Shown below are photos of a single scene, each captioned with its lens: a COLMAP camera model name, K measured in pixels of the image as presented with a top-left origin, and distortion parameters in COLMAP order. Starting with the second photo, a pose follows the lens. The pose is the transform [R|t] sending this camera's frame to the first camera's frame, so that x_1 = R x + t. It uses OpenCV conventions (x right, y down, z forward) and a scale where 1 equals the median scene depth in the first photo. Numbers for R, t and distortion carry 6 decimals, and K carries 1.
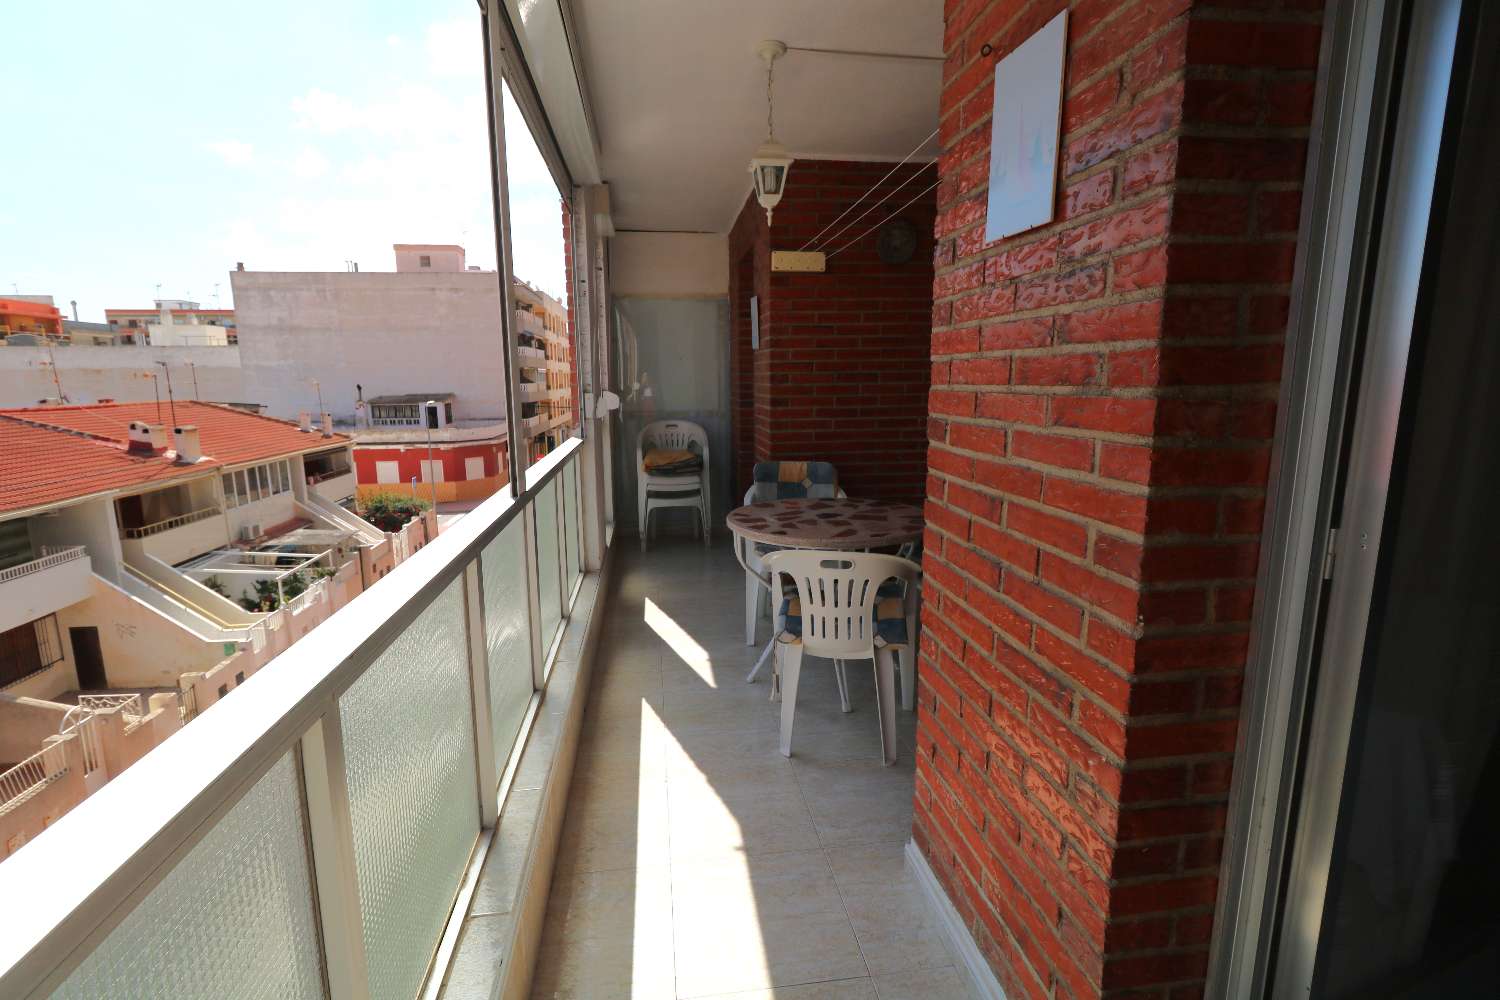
lens RADIAL K [[690.2, 0, 735.0], [0, 690.2, 496.4], [0, 0, 1]] dist [0.004583, -0.000355]
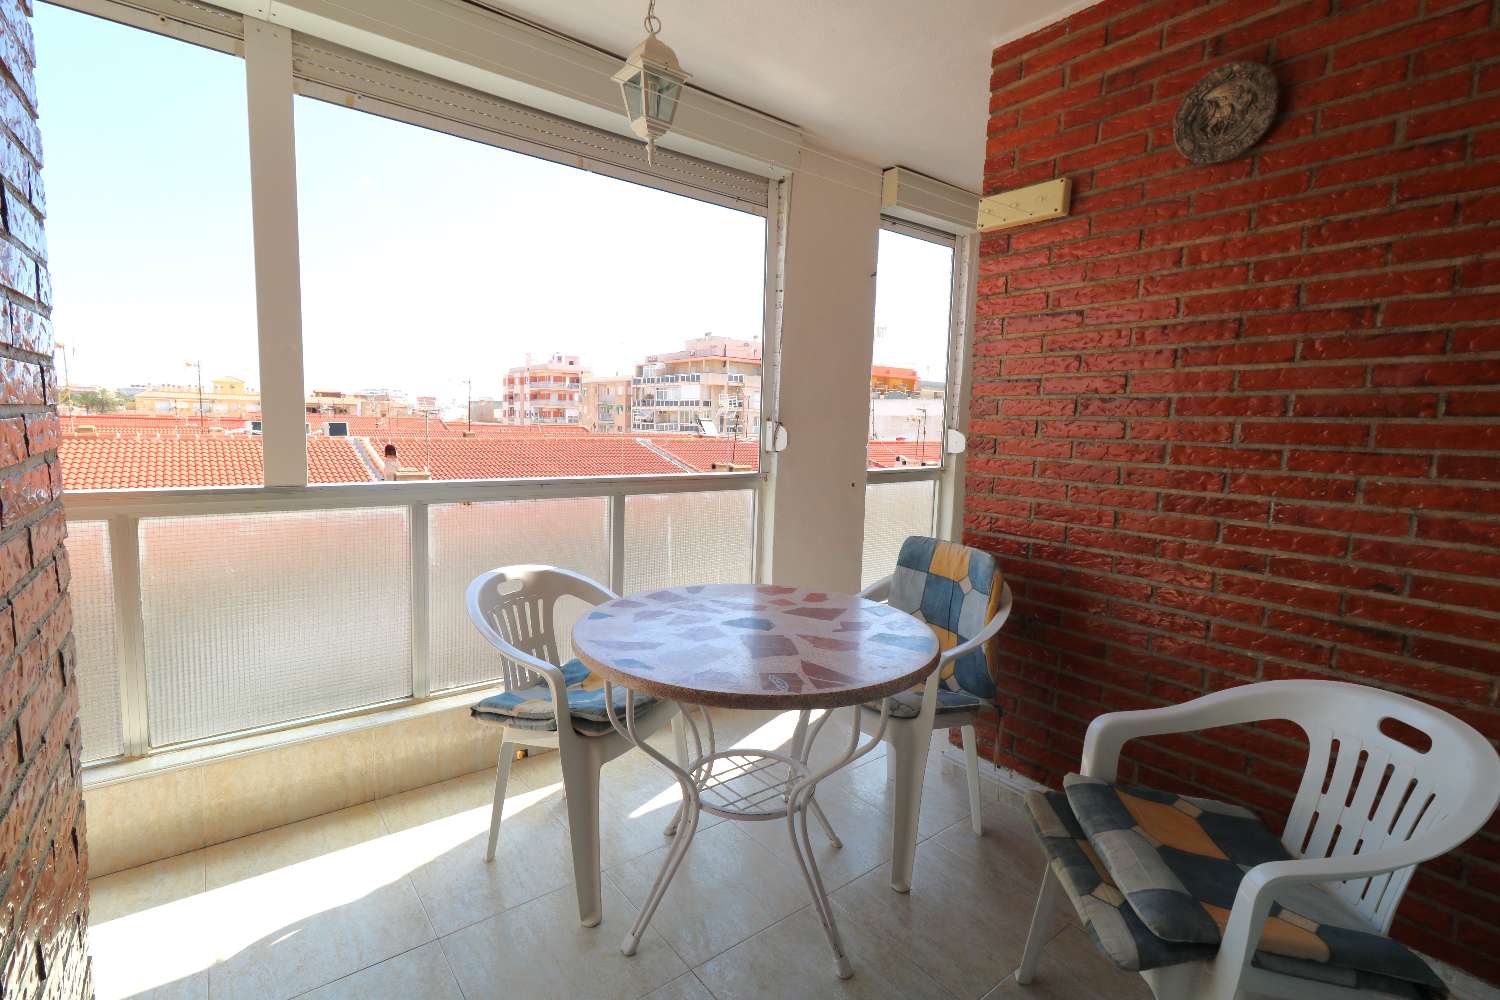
lens RADIAL K [[692.6, 0, 734.0], [0, 692.6, 493.5], [0, 0, 1]] dist [0.000157, 0.000373]
pose [[0.510063, 0.111550, -0.852873, 0.076502], [-0.178053, 0.983771, 0.022185, -0.011390], [0.841506, 0.140541, 0.521647, 0.082165]]
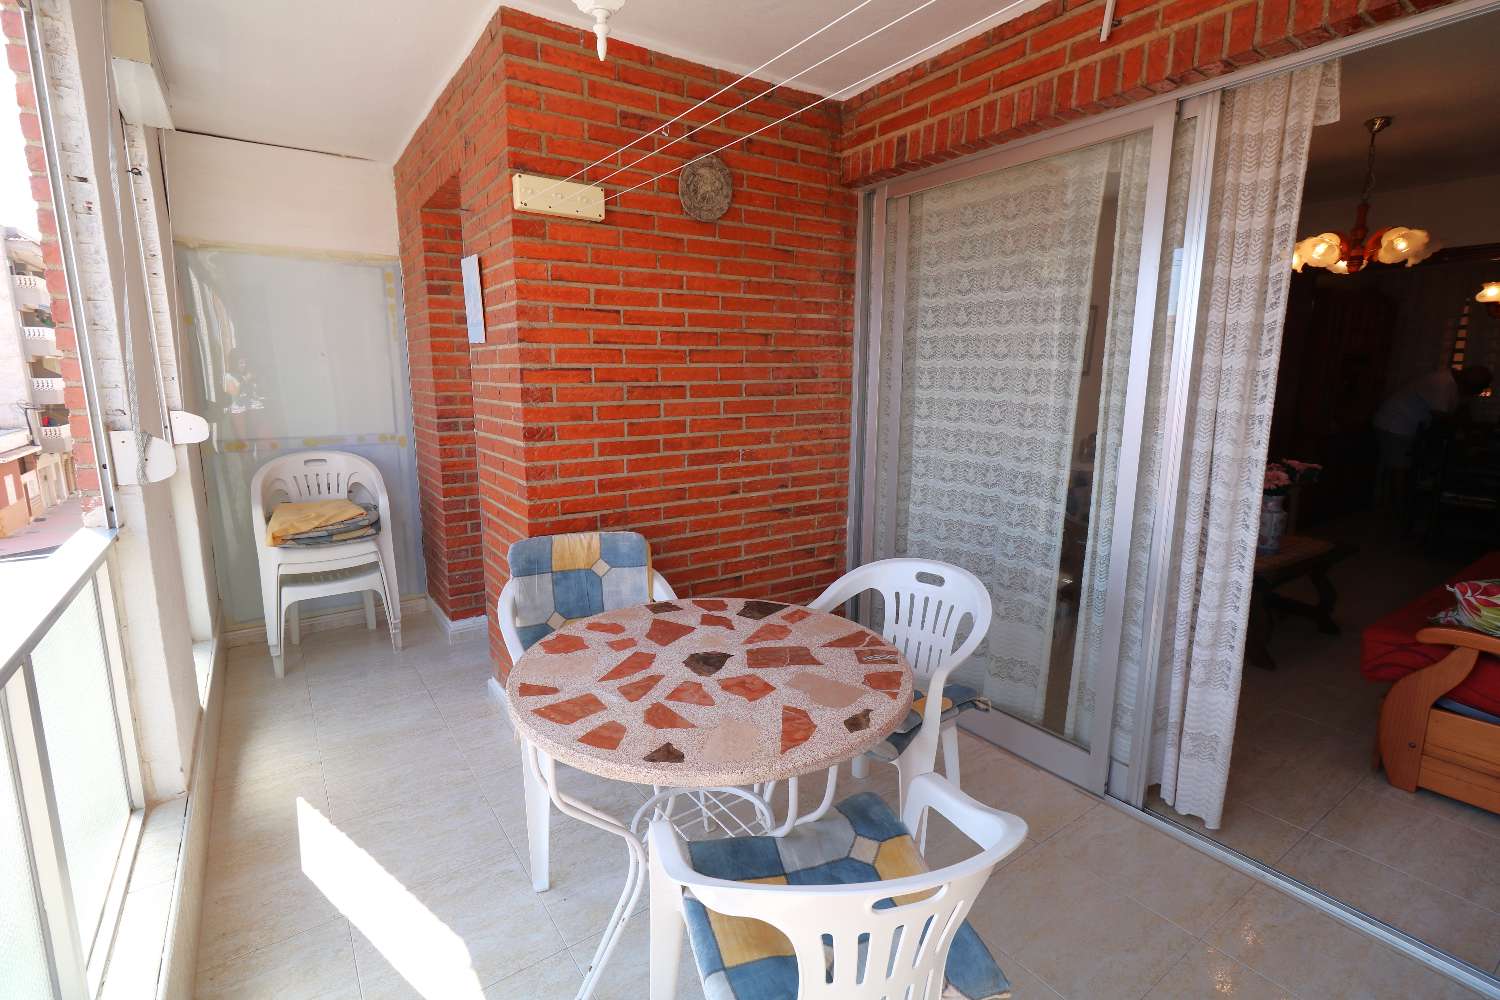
lens RADIAL K [[693.8, 0, 734.6], [0, 693.8, 493.2], [0, 0, 1]] dist [0.001788, -0.000614]
pose [[0.888153, -0.070240, 0.454148, -0.009849], [0.069848, 0.997401, 0.017664, -0.013631], [-0.454209, 0.016033, 0.890751, 0.063201]]
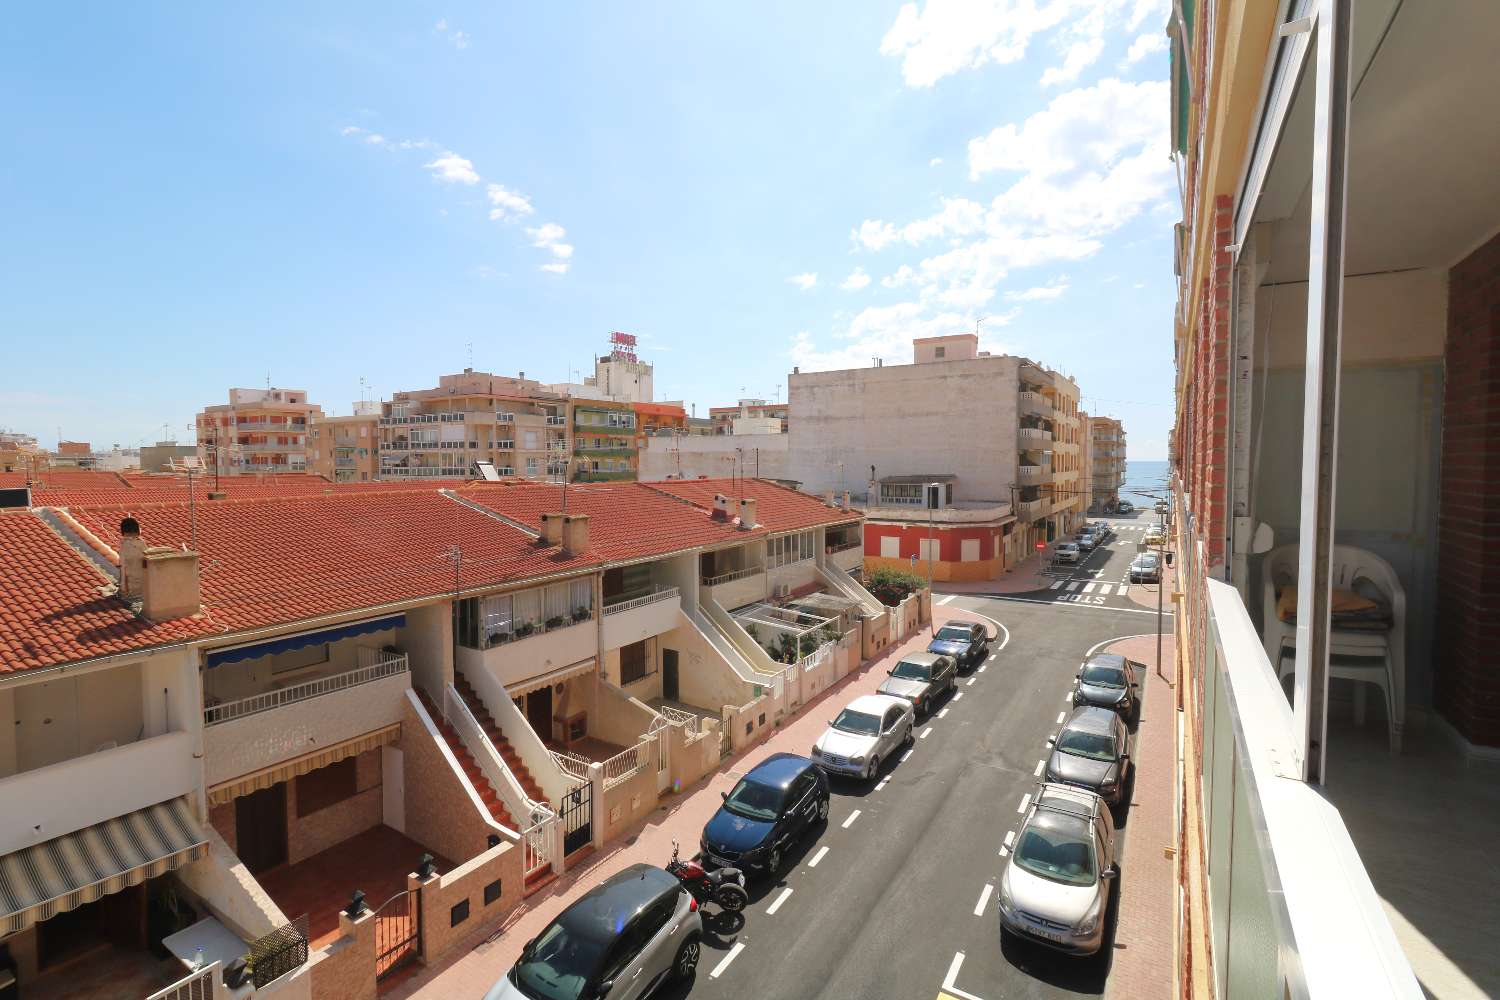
lens RADIAL K [[692.8, 0, 737.9], [0, 692.8, 492.1], [0, 0, 1]] dist [0.001128, -0.000102]
pose [[0.776642, 0.034822, -0.628979, -0.025973], [-0.110803, 0.990455, -0.081981, -0.009544], [0.620120, 0.133363, 0.773088, 0.024518]]
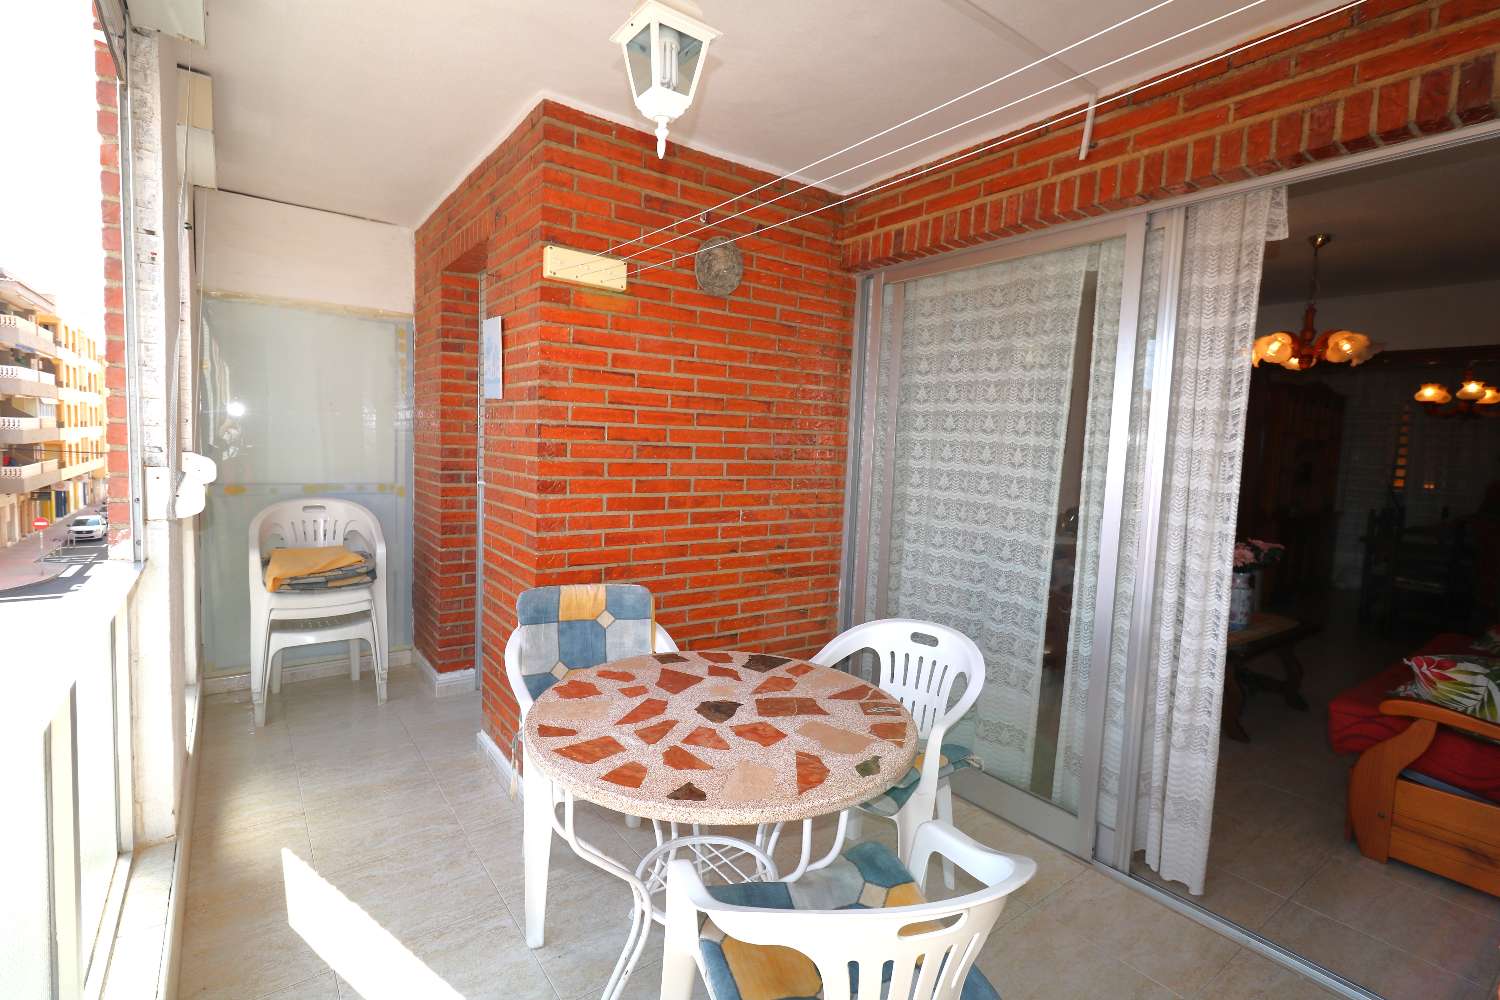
lens RADIAL K [[692.8, 0, 737.9], [0, 692.8, 492.1], [0, 0, 1]] dist [0.001128, -0.000102]
pose [[0.871526, 0.006324, 0.490308, -0.015229], [0.036118, 0.996373, -0.077050, -0.012644], [-0.489017, 0.084860, 0.868137, 0.061492]]
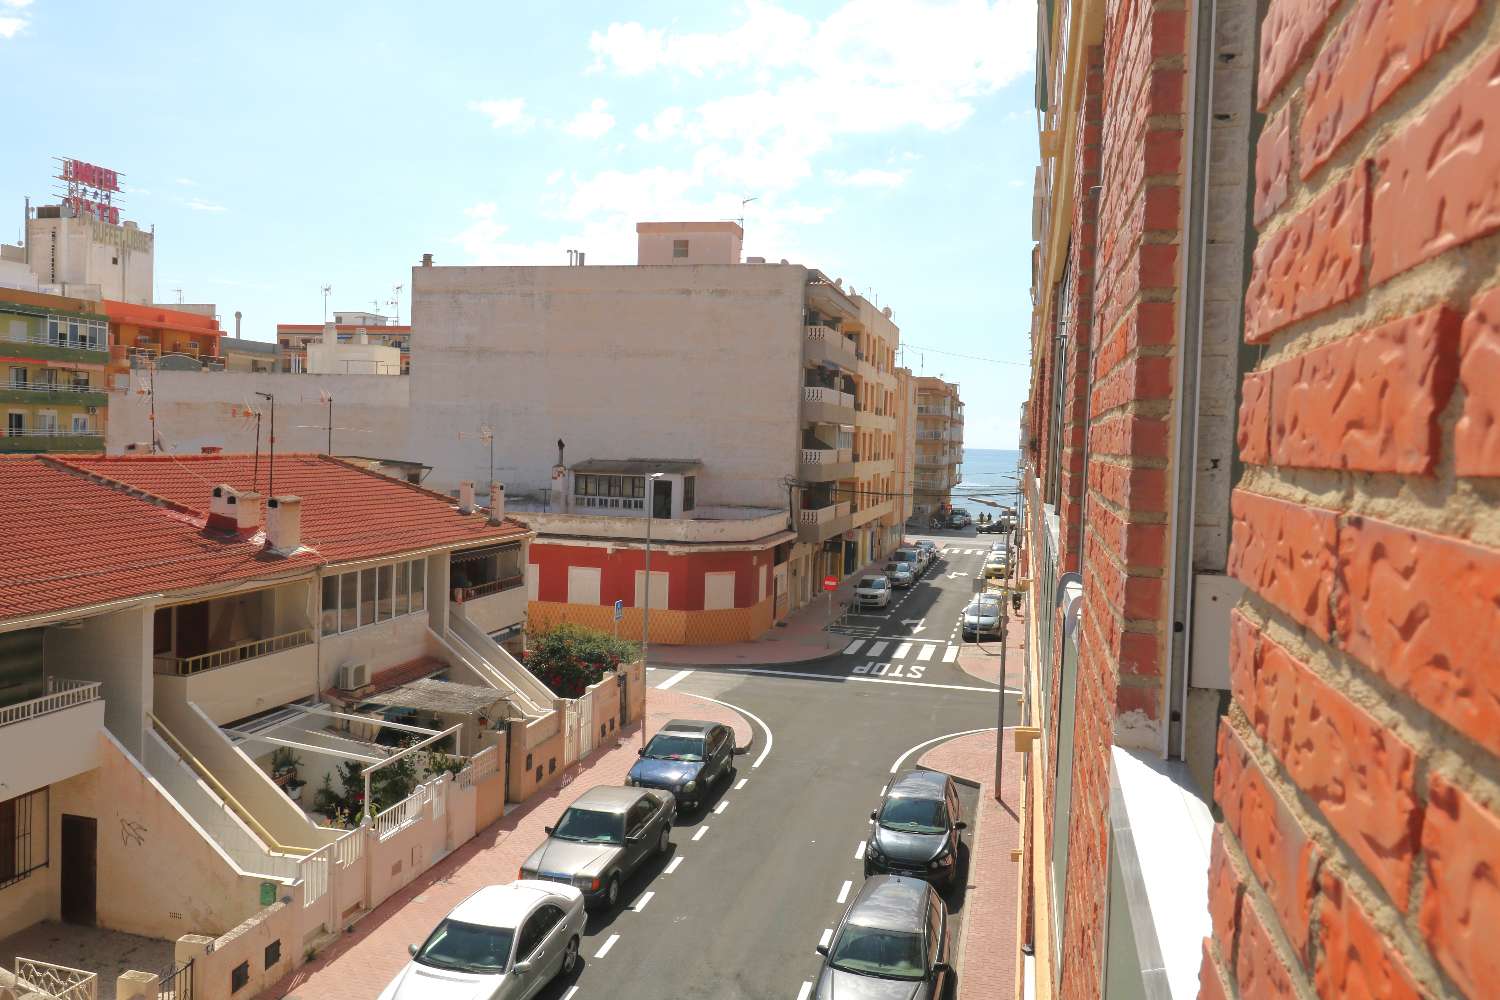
lens RADIAL K [[1182.8, 0, 739.8], [0, 1182.8, 492.7], [0, 0, 1]] dist [0.004756, -0.005541]
pose [[0.935591, 0.055743, -0.348657, -0.041302], [-0.100228, 0.988768, -0.110871, -0.027318], [0.338561, 0.138675, 0.930669, 0.148521]]
